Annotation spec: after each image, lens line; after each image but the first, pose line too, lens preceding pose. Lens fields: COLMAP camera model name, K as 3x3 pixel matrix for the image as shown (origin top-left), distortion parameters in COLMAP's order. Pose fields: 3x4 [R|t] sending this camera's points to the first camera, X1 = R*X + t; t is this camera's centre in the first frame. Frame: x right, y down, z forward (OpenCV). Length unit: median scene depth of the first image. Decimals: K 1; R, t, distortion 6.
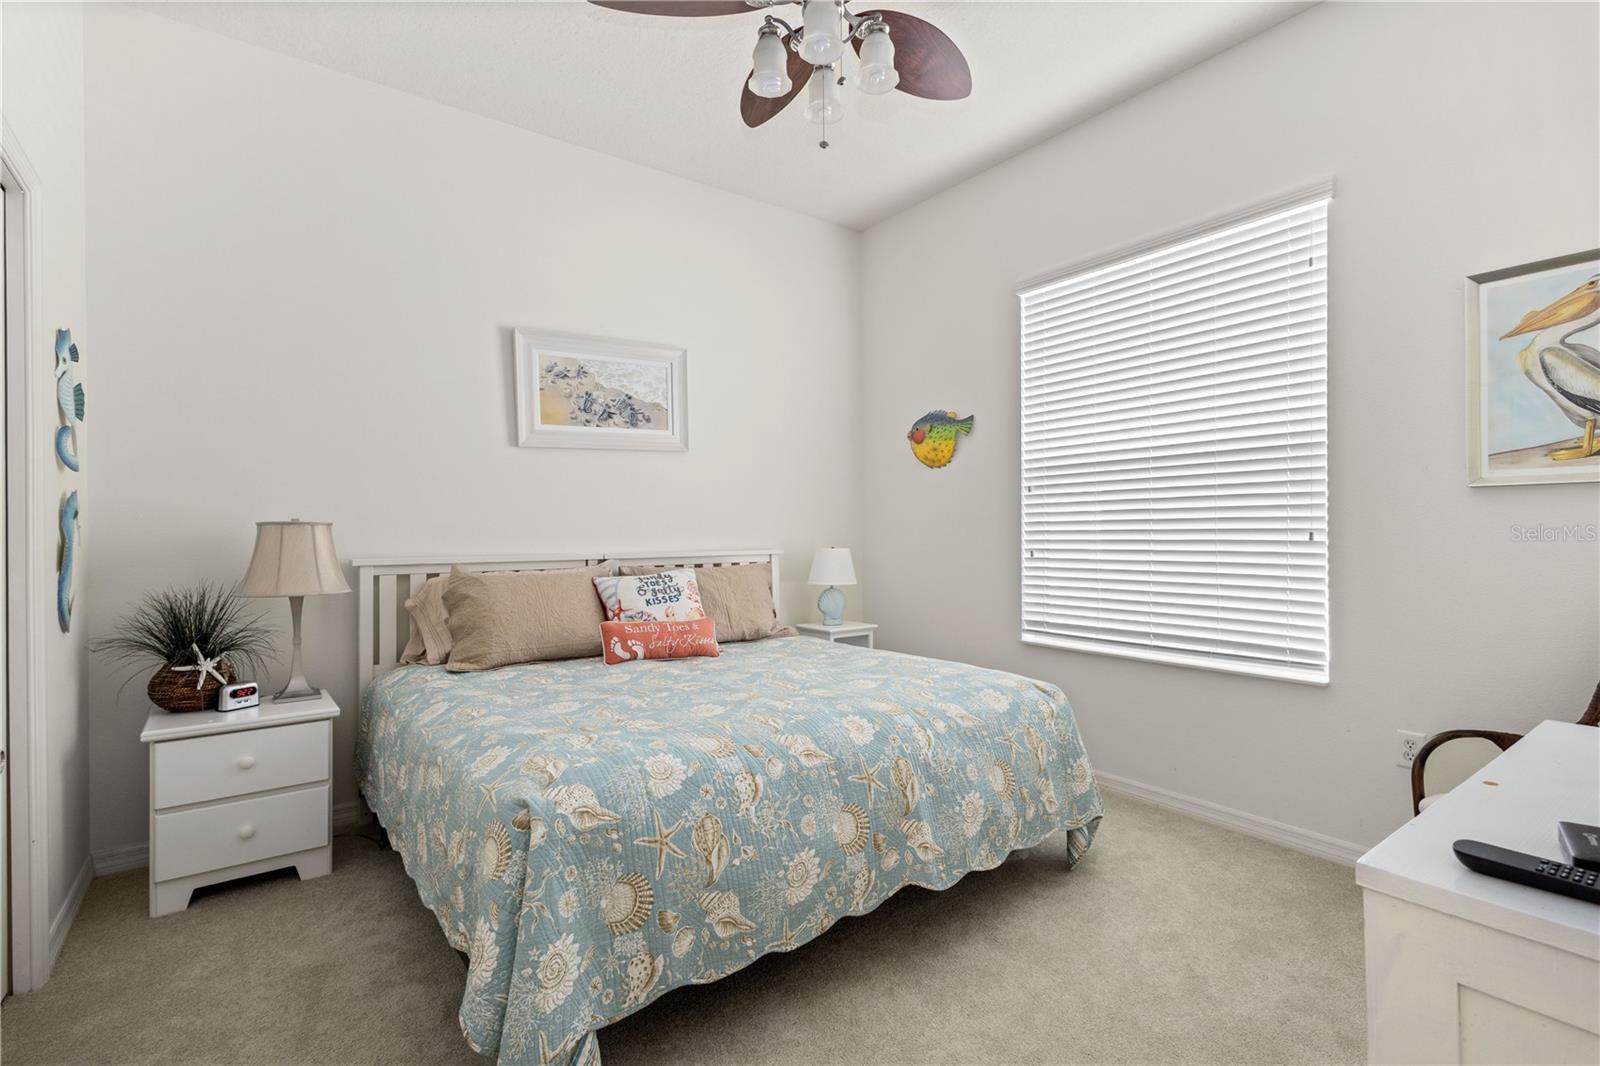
lens RADIAL K [[734.1, 0, 809.0], [0, 734.1, 527.3], [0, 0, 1]] dist [0.006204, 0.000421]
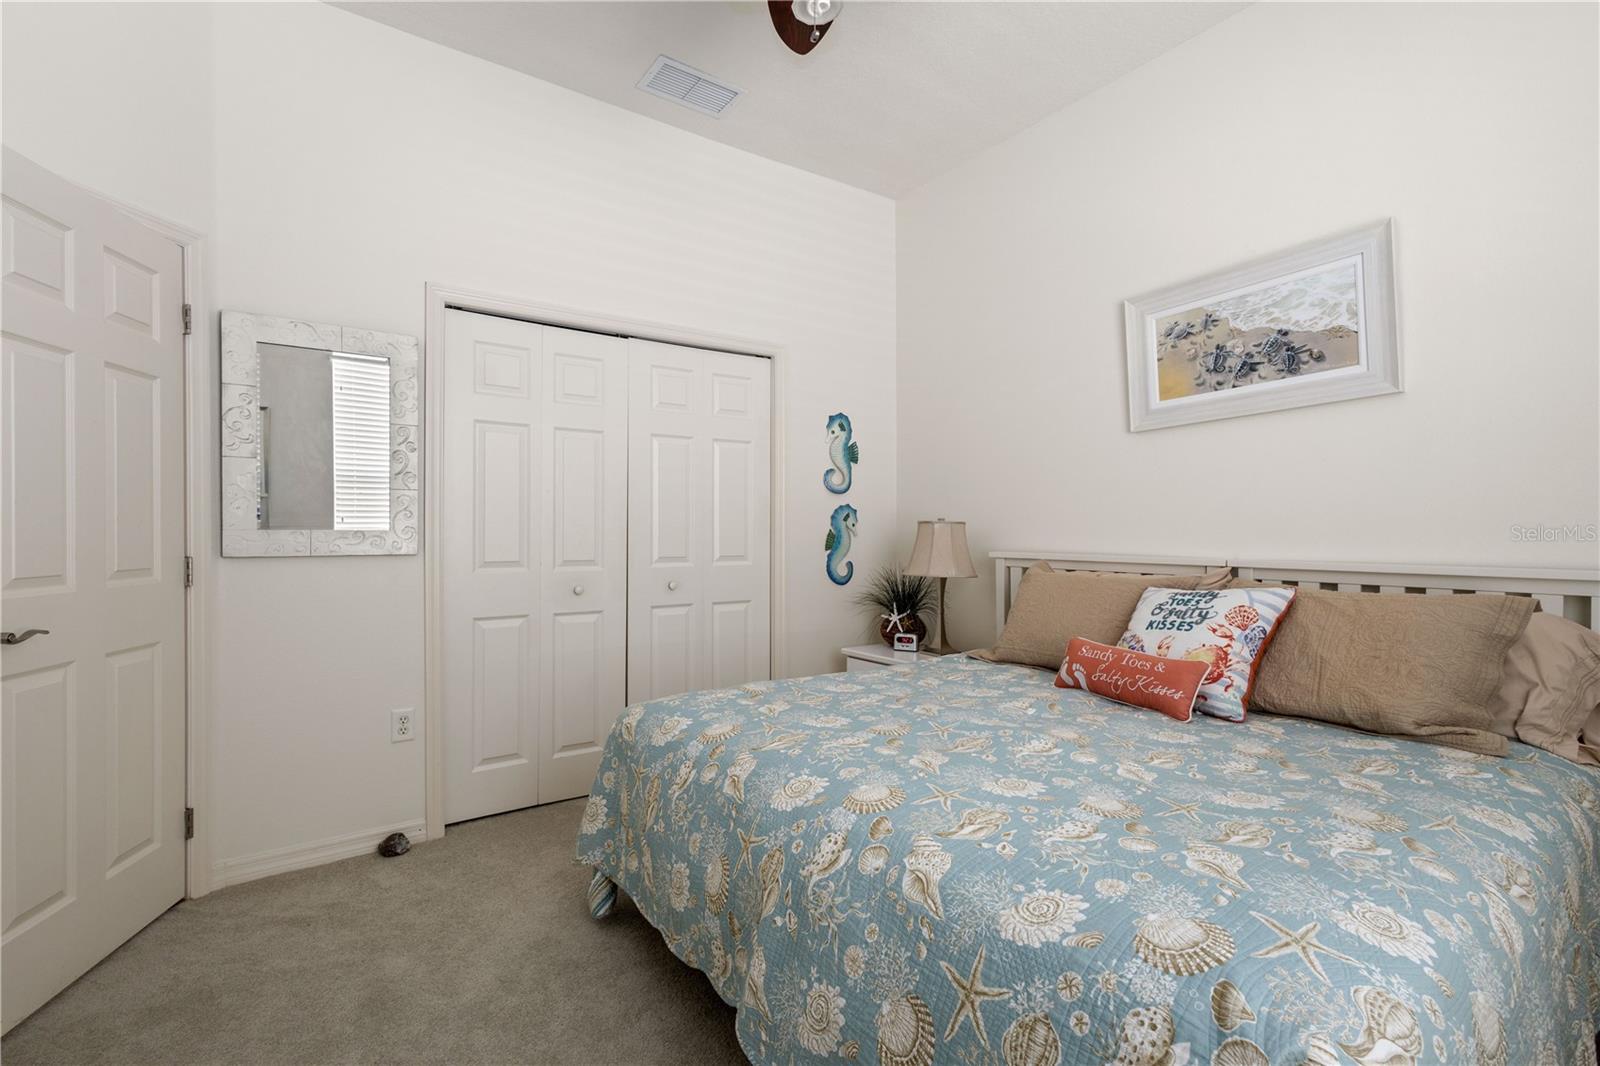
lens RADIAL K [[734.1, 0, 793.3], [0, 734.1, 525.4], [0, 0, 1]] dist [0.006204, 0.000421]
pose [[-0.028508, 0.000816, -0.999593, 0.473953], [0.004742, 0.999989, 0.000681, -0.000640], [0.999582, -0.004721, -0.028512, 0.586221]]
